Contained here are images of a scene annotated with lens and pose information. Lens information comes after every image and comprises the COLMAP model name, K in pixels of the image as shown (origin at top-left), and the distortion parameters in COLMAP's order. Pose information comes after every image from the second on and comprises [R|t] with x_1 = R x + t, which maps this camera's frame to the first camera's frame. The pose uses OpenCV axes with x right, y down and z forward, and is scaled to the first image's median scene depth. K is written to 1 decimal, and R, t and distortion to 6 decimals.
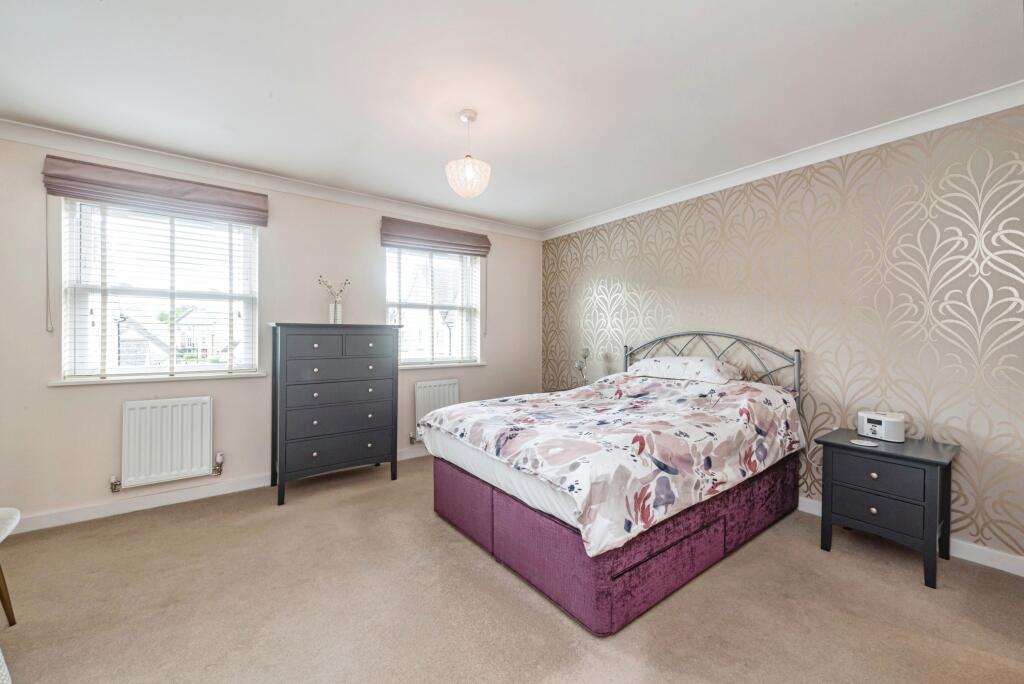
lens RADIAL K [[397.2, 0, 515.5], [0, 397.2, 334.8], [0, 0, 1]] dist [-0.001358, -0.000144]
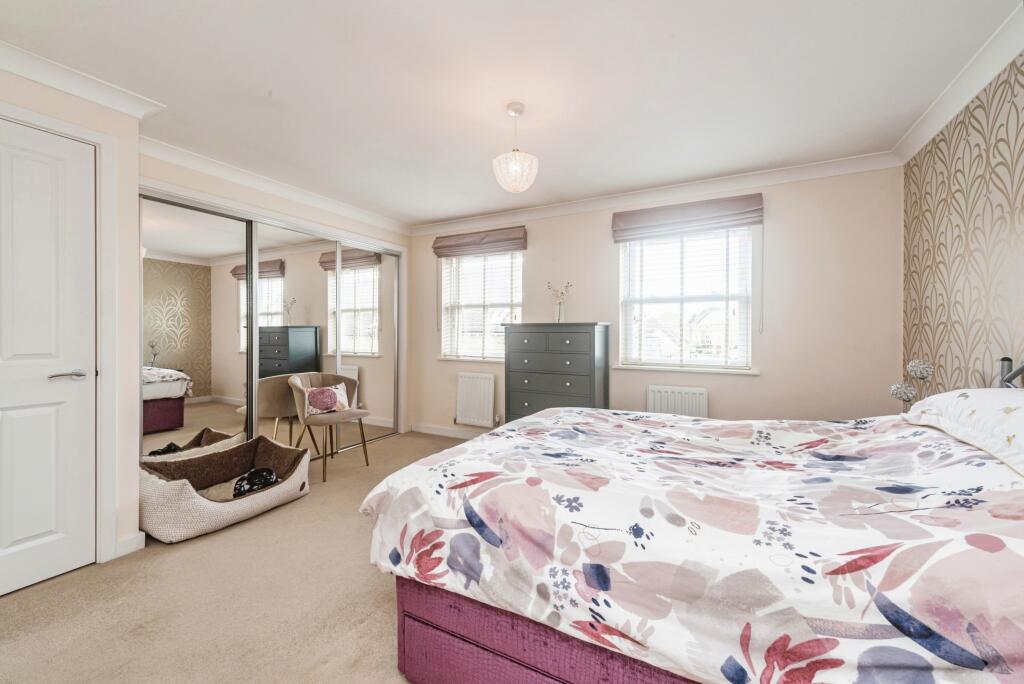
lens RADIAL K [[397.2, 0, 514.8], [0, 397.2, 335.7], [0, 0, 1]] dist [-0.001358, -0.000144]
pose [[0.434247, 0.005159, -0.900779, 0.650299], [0.002068, 0.999975, 0.006724, 0.002816], [0.900792, -0.004783, 0.434225, 0.487809]]
